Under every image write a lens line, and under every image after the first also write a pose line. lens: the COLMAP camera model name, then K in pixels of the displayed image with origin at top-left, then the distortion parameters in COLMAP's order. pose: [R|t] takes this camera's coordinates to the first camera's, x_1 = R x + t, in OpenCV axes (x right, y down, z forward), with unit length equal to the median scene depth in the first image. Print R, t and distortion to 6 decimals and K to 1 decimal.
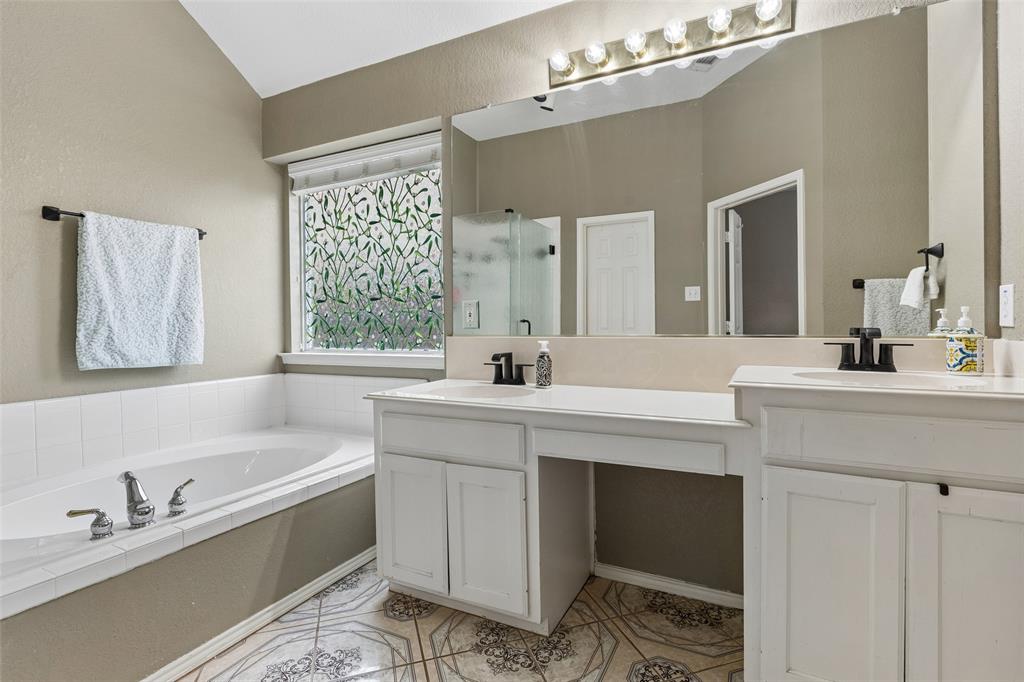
lens RADIAL K [[486.9, 0, 512.8], [0, 486.9, 327.9], [0, 0, 1]] dist [-0.001872, -0.001205]
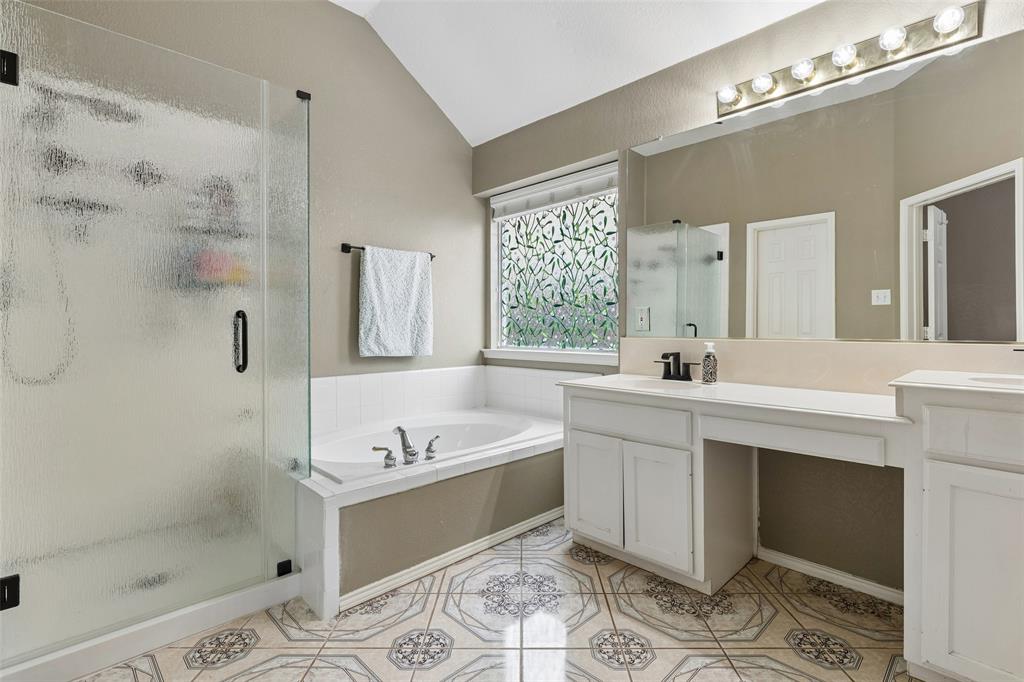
lens RADIAL K [[486.9, 0, 512.8], [0, 486.9, 327.9], [0, 0, 1]] dist [-0.001872, -0.001205]
pose [[0.947999, 0.010179, -0.318111, -0.010680], [-0.012306, 0.999913, -0.004675, 0.003561], [0.318036, 0.008347, 0.948042, -0.213871]]
